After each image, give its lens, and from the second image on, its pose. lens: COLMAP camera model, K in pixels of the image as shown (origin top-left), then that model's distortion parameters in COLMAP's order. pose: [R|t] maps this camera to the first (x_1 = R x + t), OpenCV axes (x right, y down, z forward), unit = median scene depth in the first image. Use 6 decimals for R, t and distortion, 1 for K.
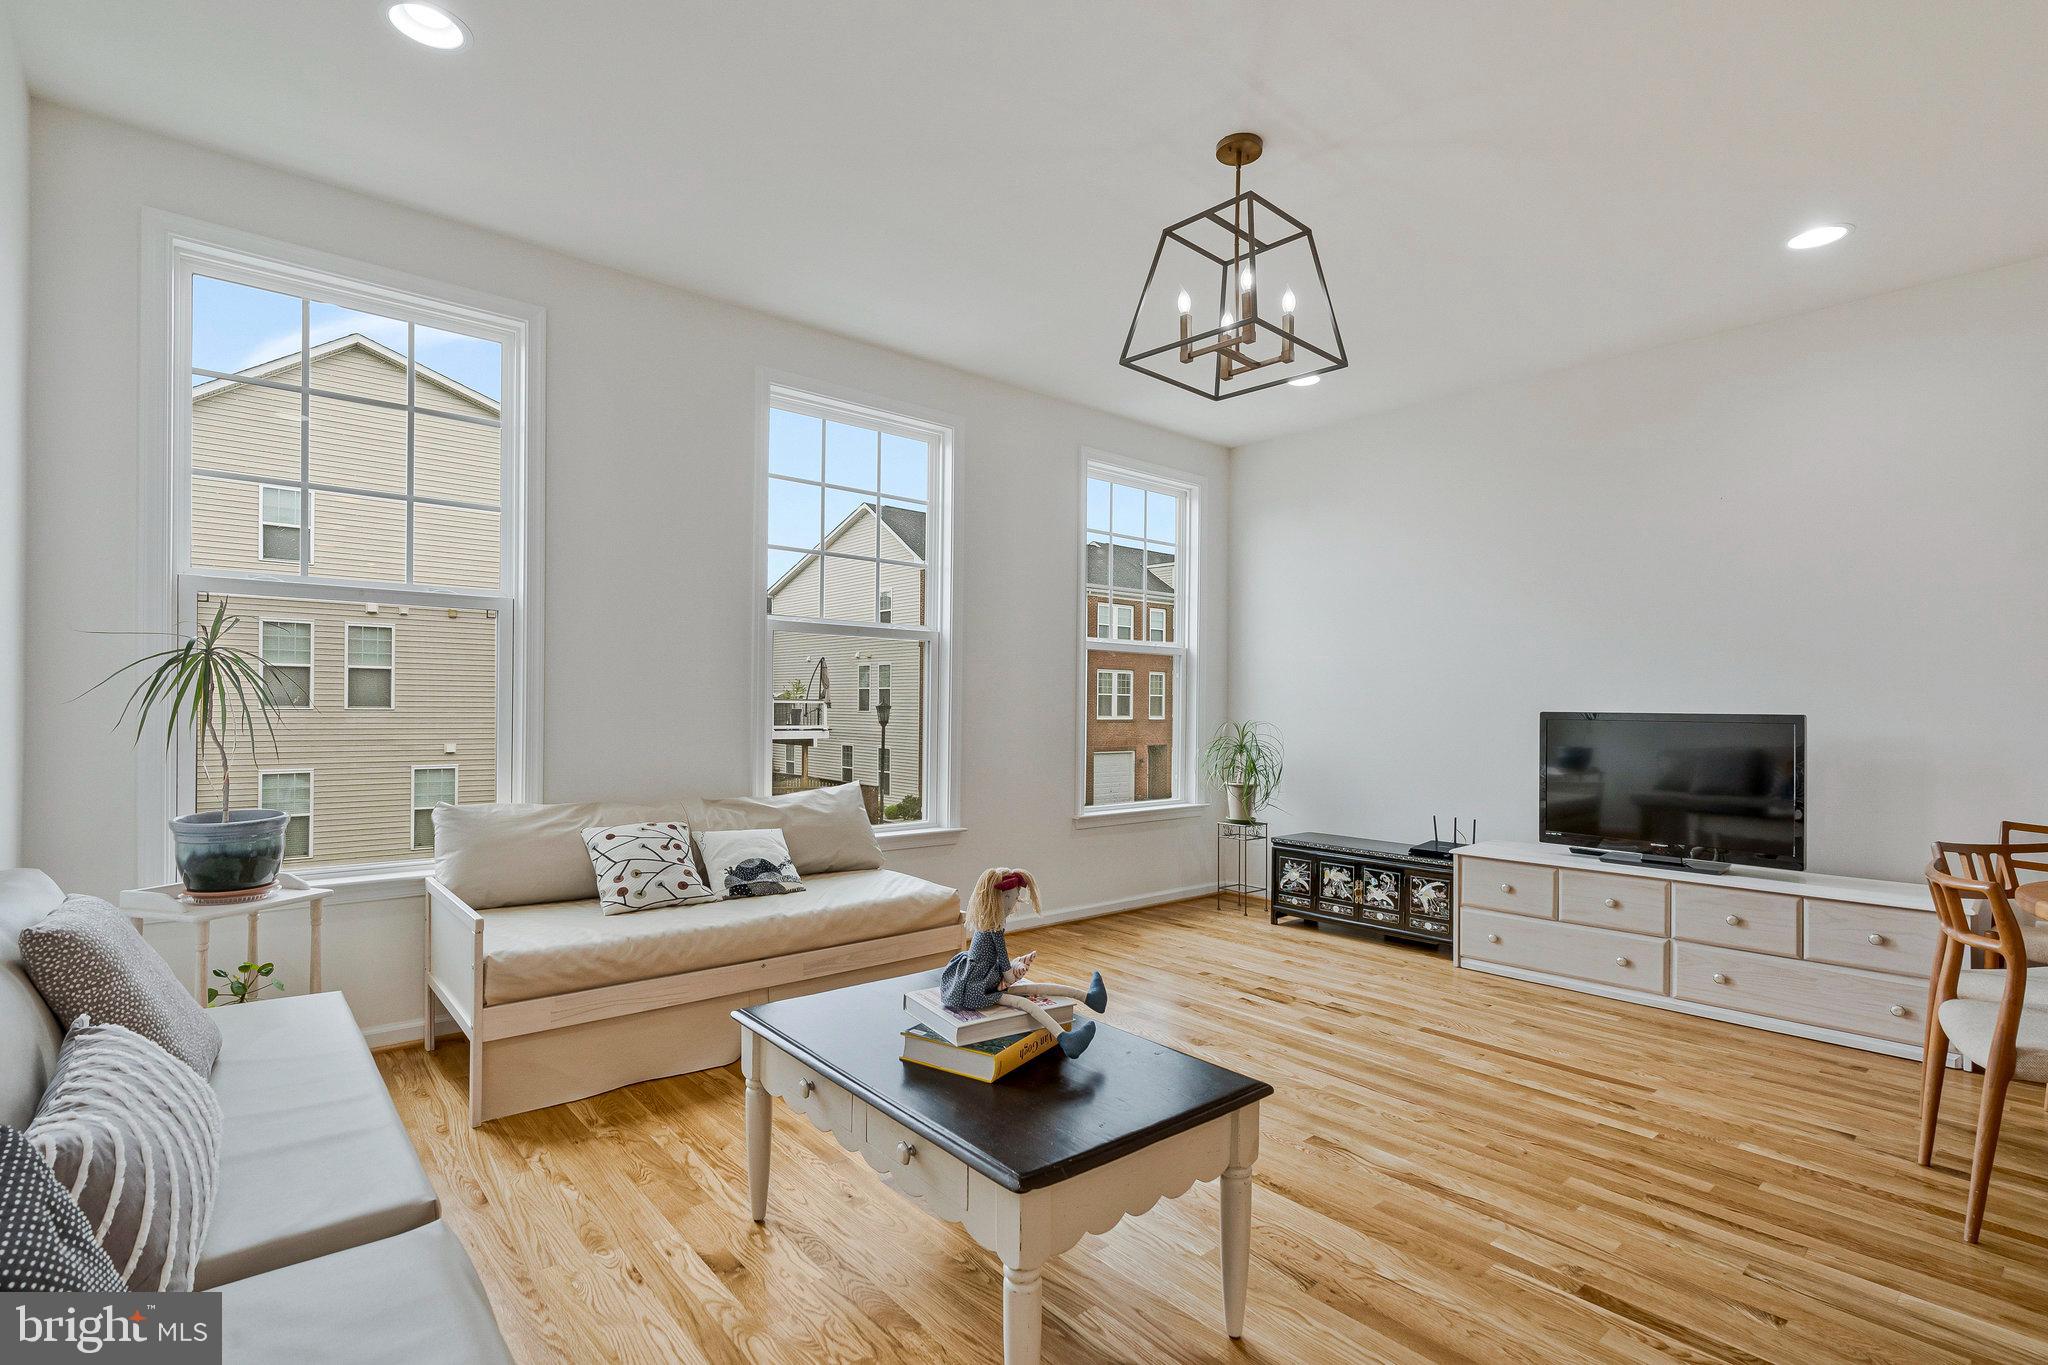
lens RADIAL K [[962.9, 0, 1029.4], [0, 962.9, 704.7], [0, 0, 1]] dist [-0.003654, 0.000123]
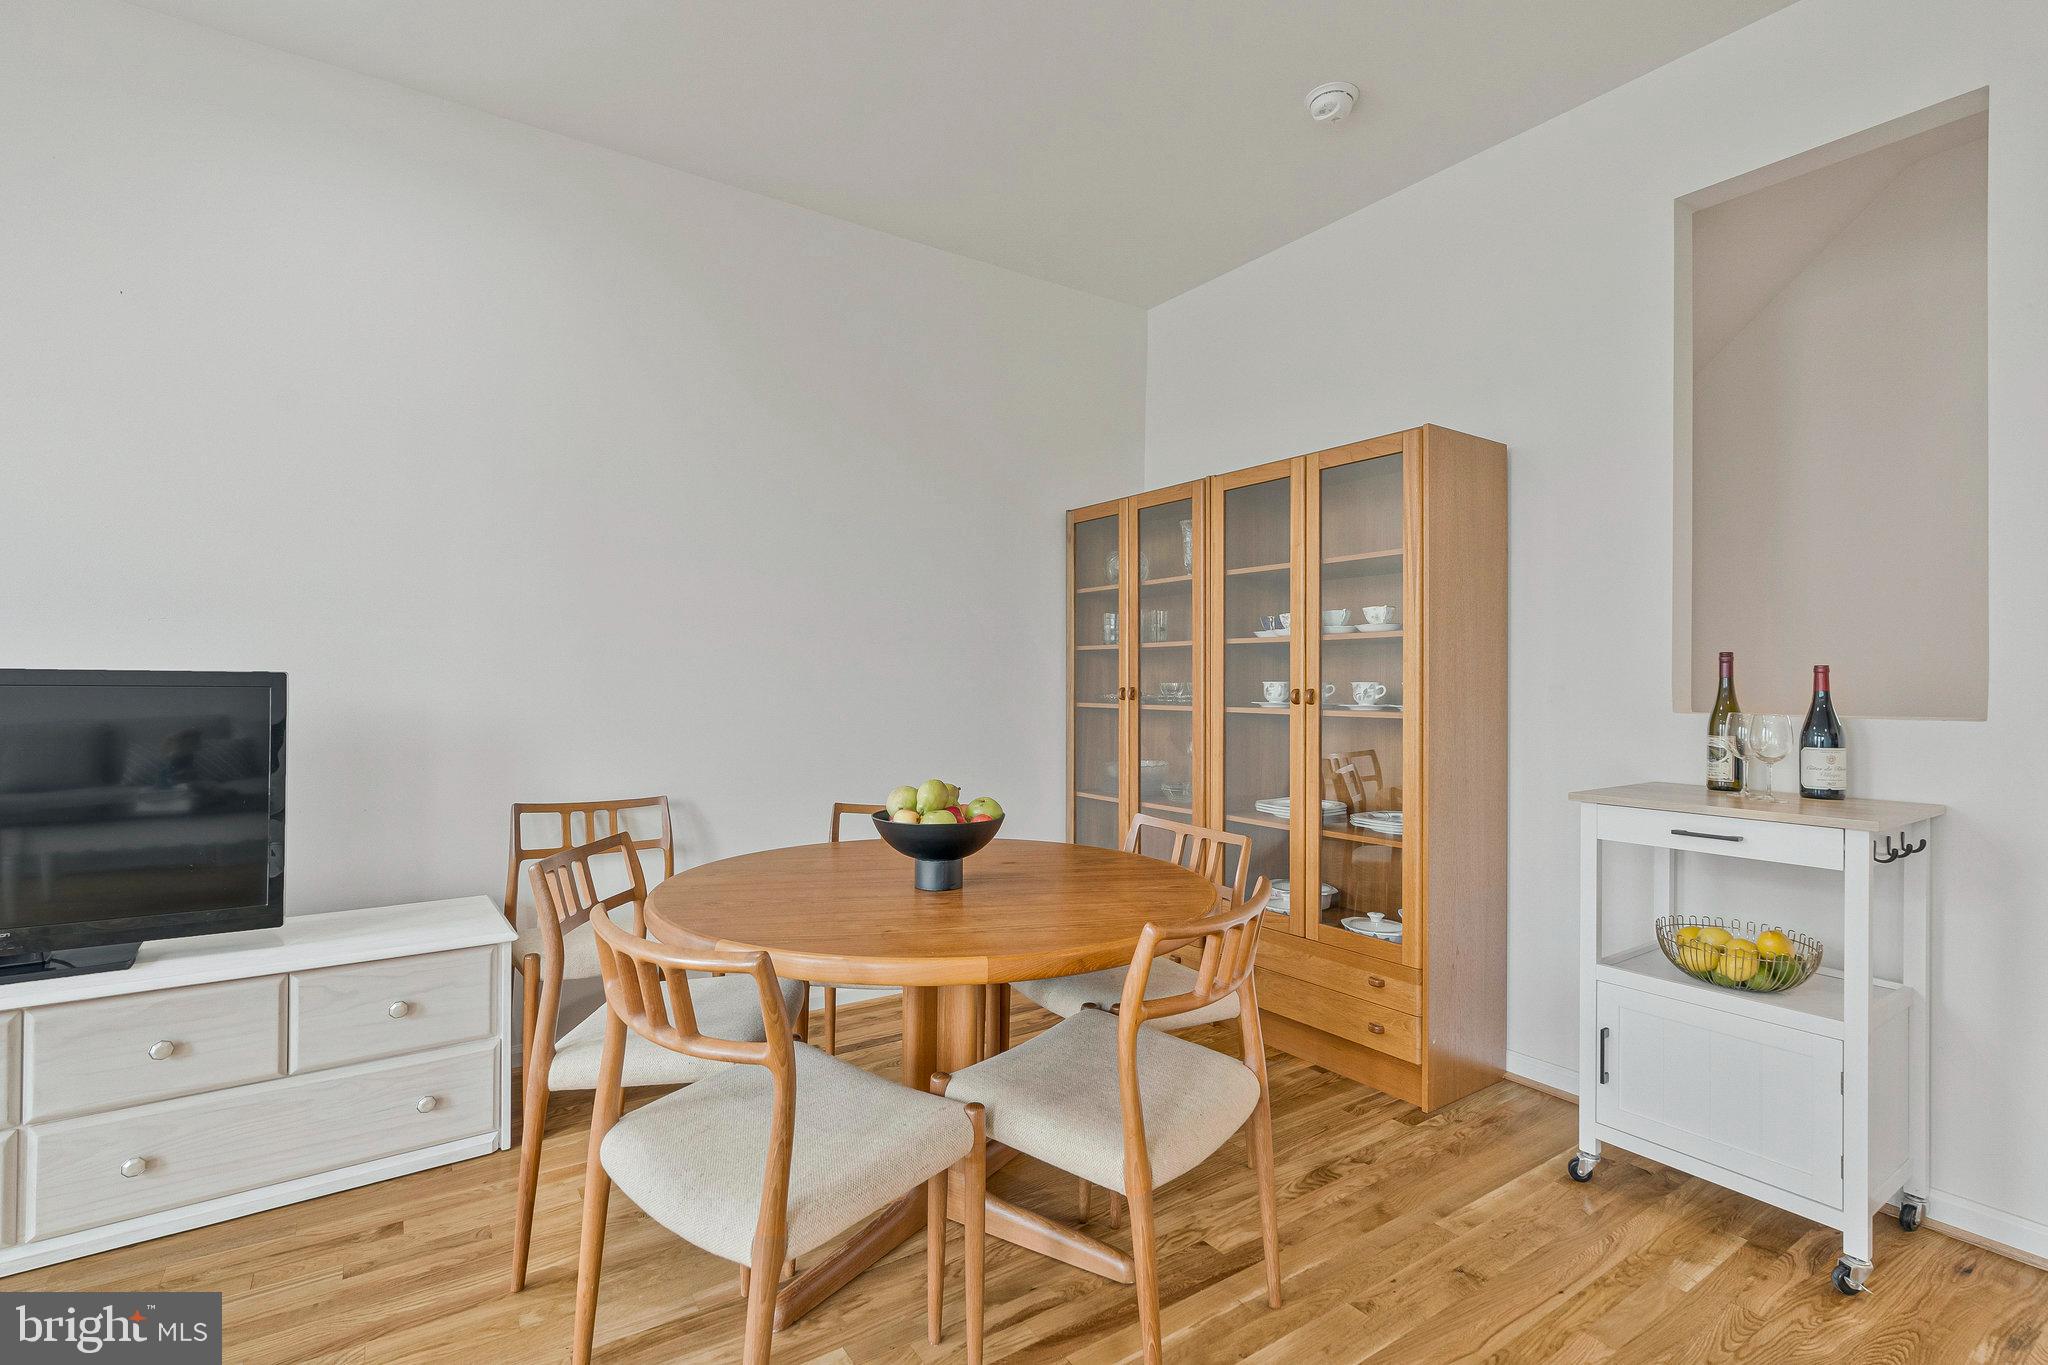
lens RADIAL K [[948.7, 0, 1025.6], [0, 948.7, 671.3], [0, 0, 1]] dist [-0.001628, 0.000216]
pose [[0.121952, 0.000200, 0.992536, 0.241007], [-0.010914, 0.999940, 0.001139, 0.003656], [-0.992476, -0.010972, 0.121947, 0.420474]]
